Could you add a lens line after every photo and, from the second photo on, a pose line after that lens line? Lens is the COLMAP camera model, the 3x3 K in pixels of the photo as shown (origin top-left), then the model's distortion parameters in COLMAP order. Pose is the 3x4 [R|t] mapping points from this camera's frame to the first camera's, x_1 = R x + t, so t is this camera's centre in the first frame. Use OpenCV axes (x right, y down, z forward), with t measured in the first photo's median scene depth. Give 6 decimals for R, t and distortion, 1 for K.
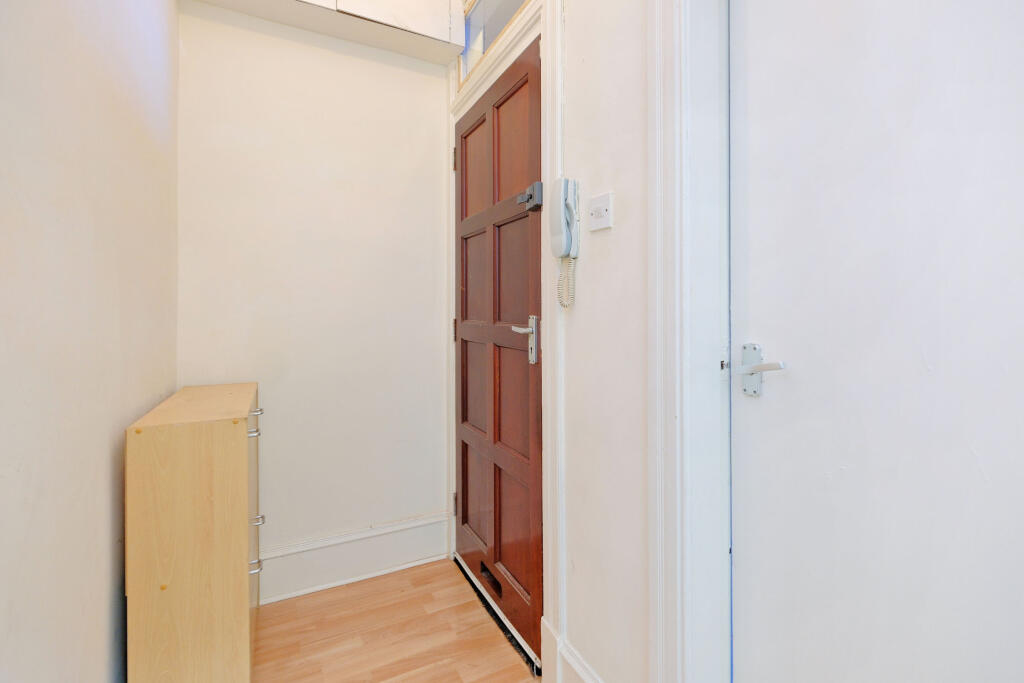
lens RADIAL K [[449.0, 0, 500.8], [0, 449.0, 311.9], [0, 0, 1]] dist [-0.002529, 0.000365]
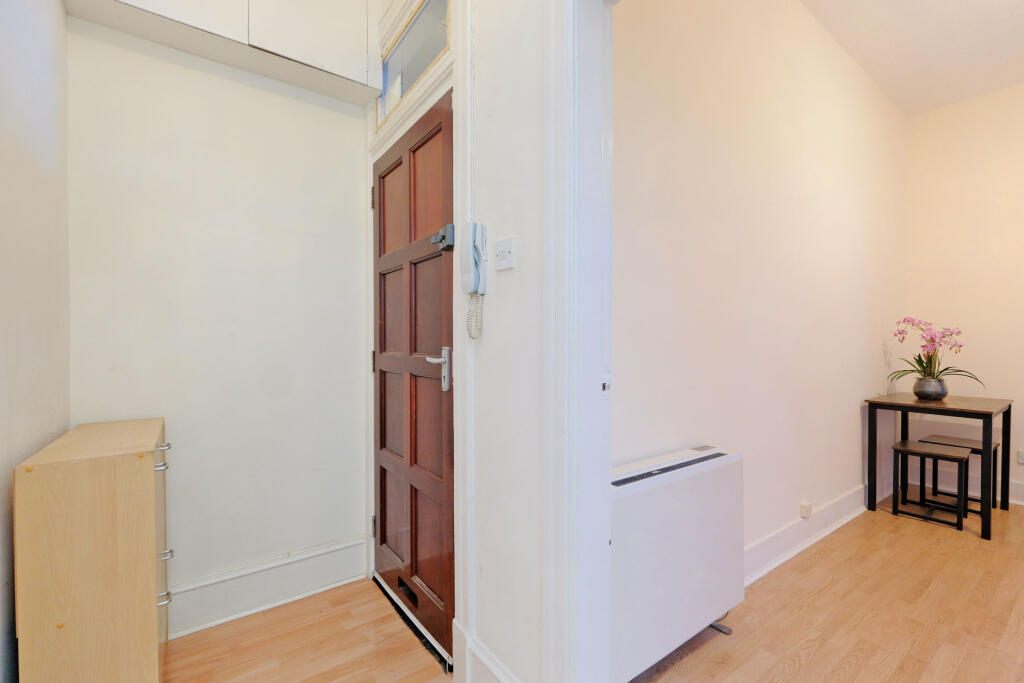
lens RADIAL K [[449.0, 0, 513.9], [0, 449.0, 342.9], [0, 0, 1]] dist [-0.002529, 0.000365]
pose [[0.985107, -0.009454, 0.171685, 0.049129], [0.009940, 0.999949, -0.001970, 0.002339], [-0.171657, 0.003647, 0.985150, -0.105582]]
